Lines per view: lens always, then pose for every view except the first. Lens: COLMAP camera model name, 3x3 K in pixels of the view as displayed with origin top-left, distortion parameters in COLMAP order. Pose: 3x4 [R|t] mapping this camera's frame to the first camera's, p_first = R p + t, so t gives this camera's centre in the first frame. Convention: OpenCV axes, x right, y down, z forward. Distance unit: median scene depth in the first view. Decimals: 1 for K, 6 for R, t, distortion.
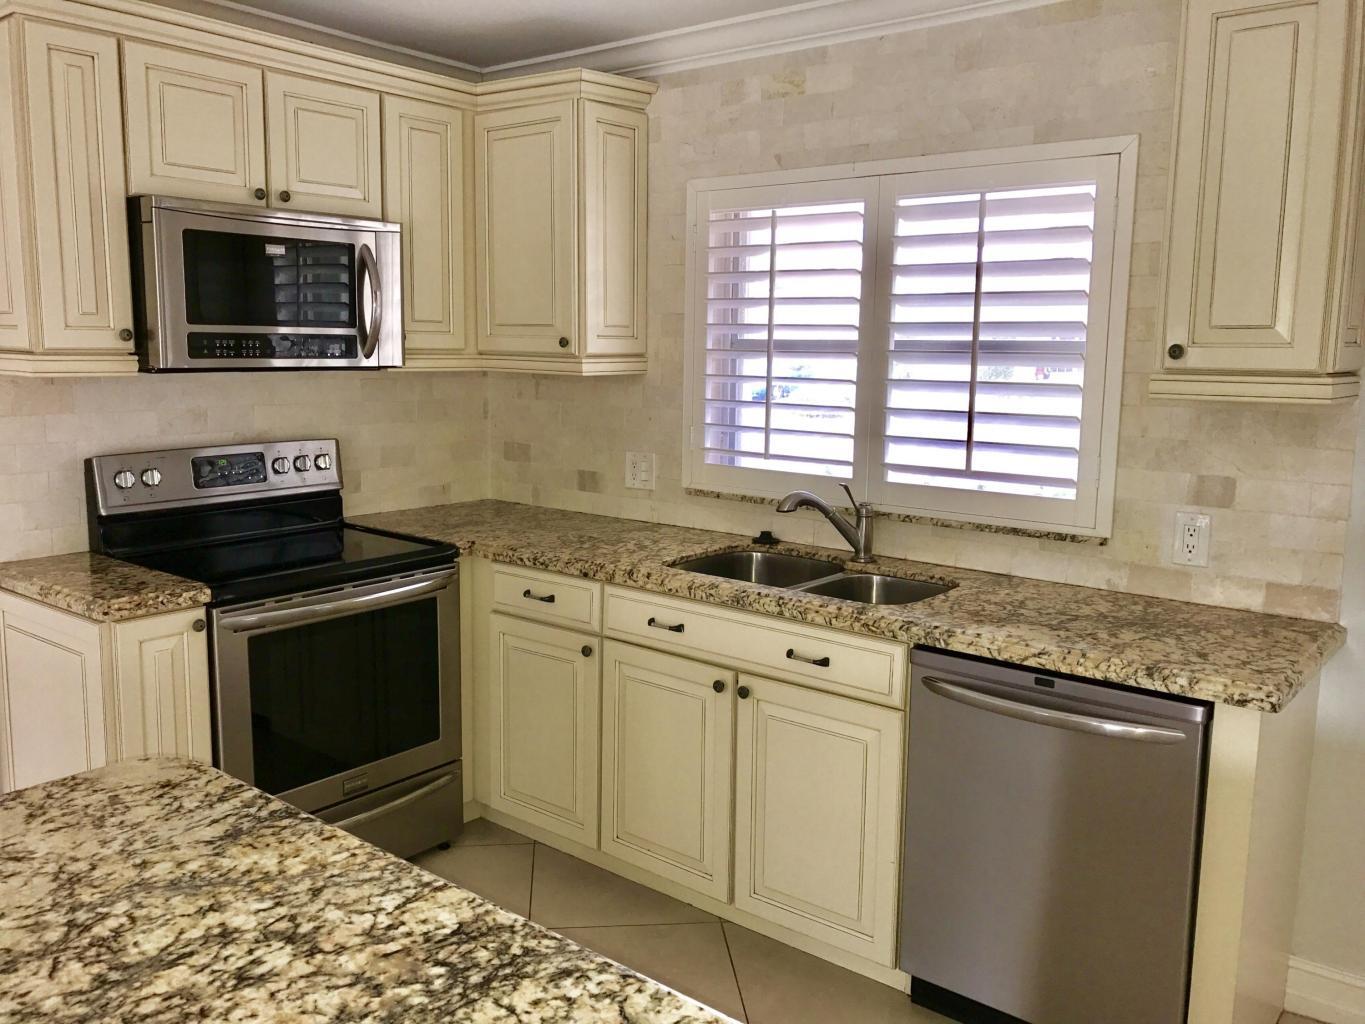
lens RADIAL K [[1121.8, 0, 683.7], [0, 1121.8, 508.0], [0, 0, 1]] dist [0.030234, -0.017903]
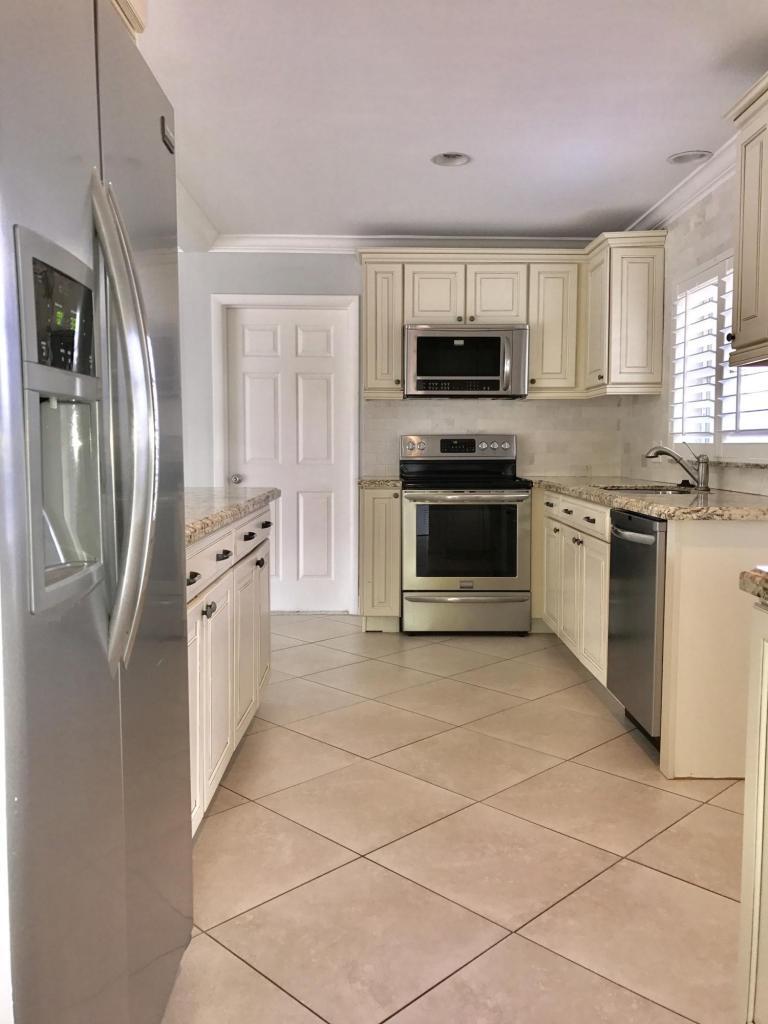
lens RADIAL K [[841.6, 0, 383.8], [0, 841.6, 517.5], [0, 0, 1]] dist [0.030234, -0.017903]
pose [[0.665017, 0.053916, -0.744880, 0.796069], [-0.098853, 0.994970, -0.016236, 0.159094], [0.740257, 0.084431, 0.667001, -0.204948]]
